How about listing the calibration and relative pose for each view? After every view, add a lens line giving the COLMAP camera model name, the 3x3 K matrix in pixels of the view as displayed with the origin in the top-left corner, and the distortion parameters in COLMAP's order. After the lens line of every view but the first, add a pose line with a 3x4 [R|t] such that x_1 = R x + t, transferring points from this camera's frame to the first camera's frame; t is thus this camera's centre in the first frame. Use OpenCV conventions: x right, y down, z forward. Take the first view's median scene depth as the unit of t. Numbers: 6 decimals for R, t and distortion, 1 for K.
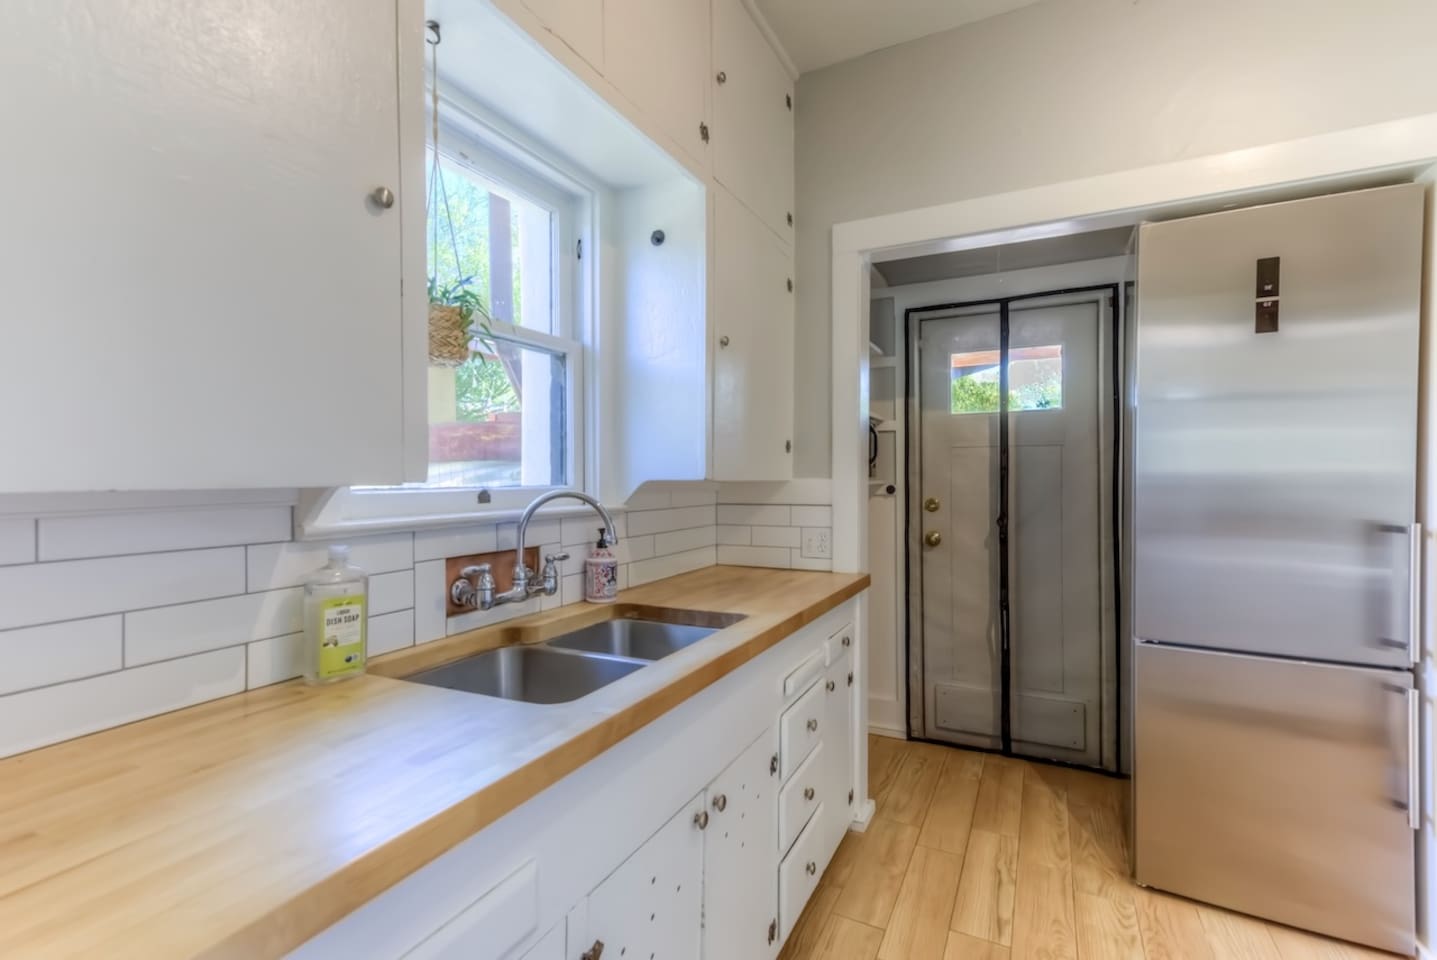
lens RADIAL K [[664.9, 0, 718.5], [0, 664.9, 480.0], [0, 0, 1]] dist [0.023281, -0.000108]
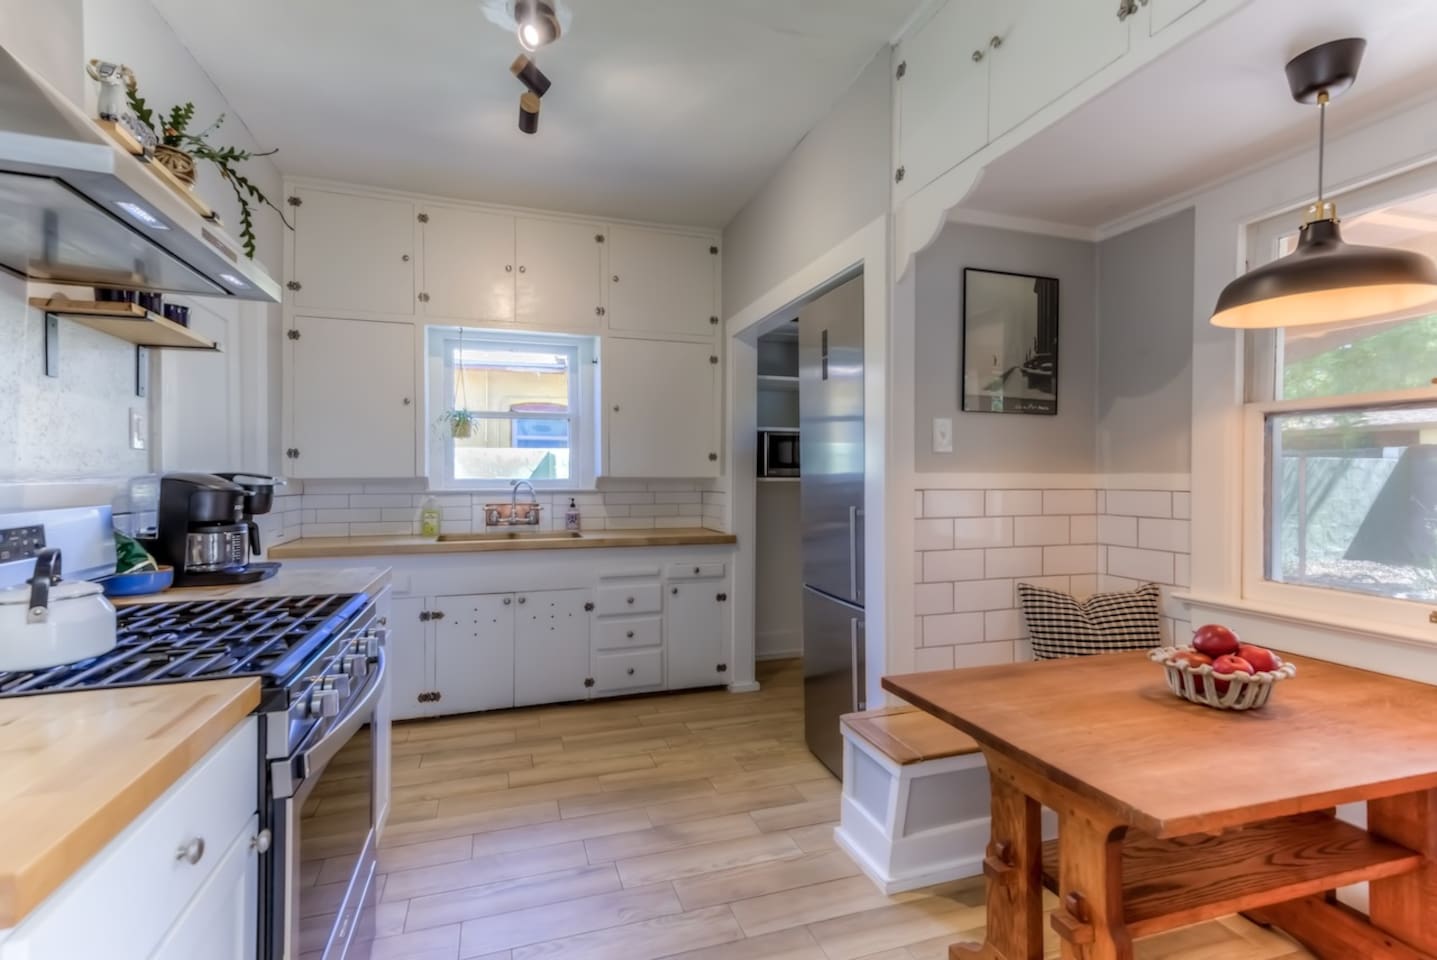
lens RADIAL K [[664.9, 0, 718.5], [0, 664.9, 480.0], [0, 0, 1]] dist [0.023281, -0.000108]
pose [[0.705770, 0.003704, -0.708431, 1.728288], [-0.003160, 0.999993, 0.002081, 0.005591], [0.708434, 0.000771, 0.705777, -0.215008]]
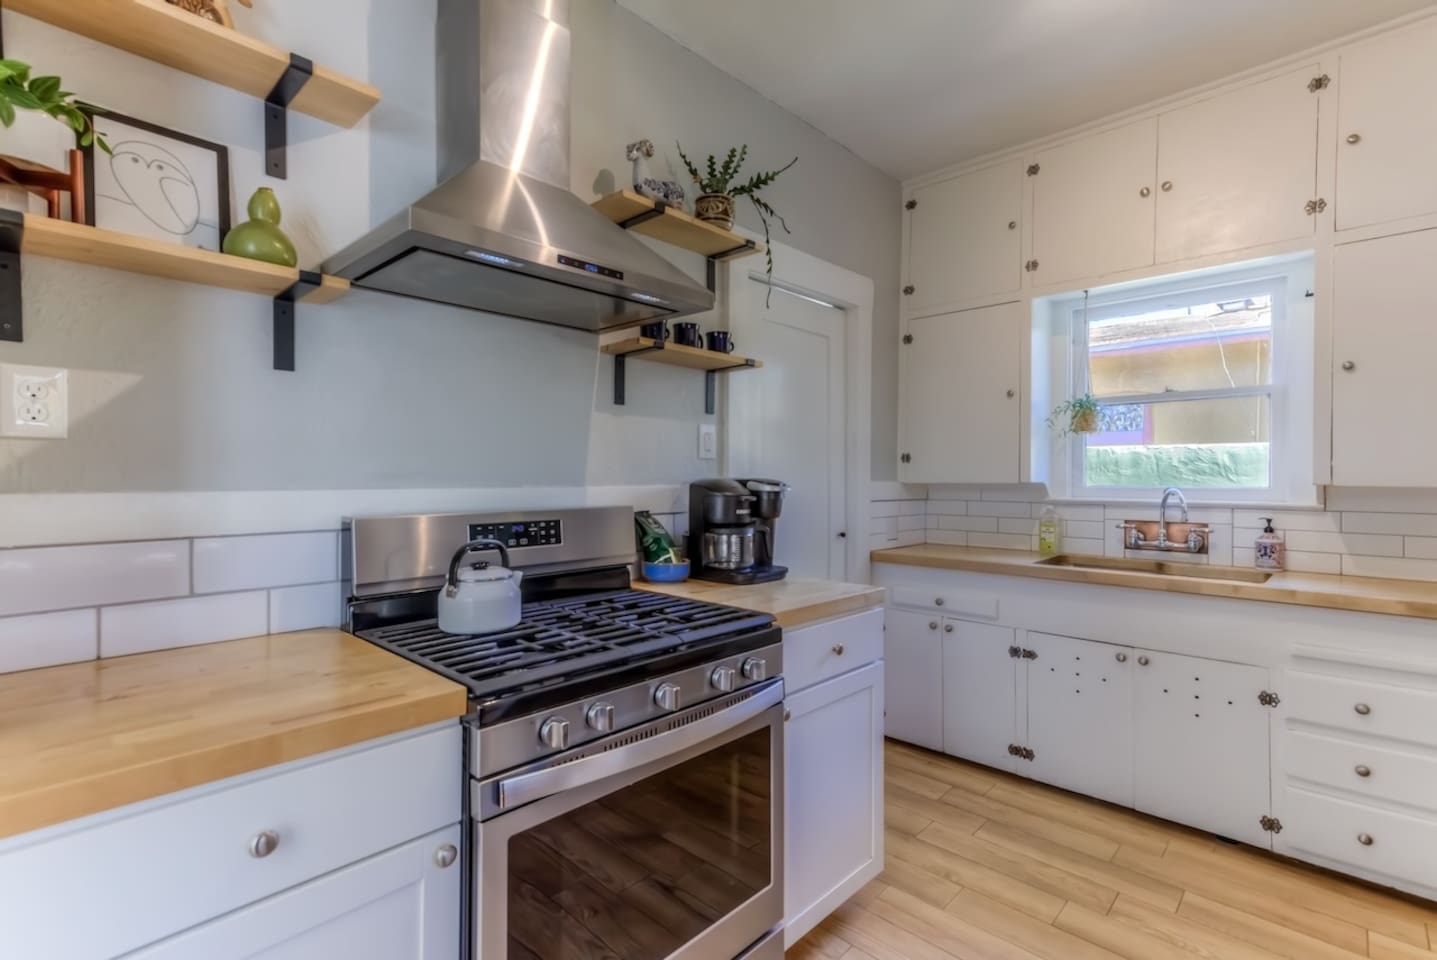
lens RADIAL K [[678.4, 0, 718.5], [0, 678.4, 480.0], [0, 0, 1]] dist [0.015737, 0.000091]
pose [[-0.285791, 0.002572, -0.958288, 1.529707], [-0.008609, 0.999949, 0.005251, -0.005617], [0.958253, 0.009751, -0.285755, 0.304218]]
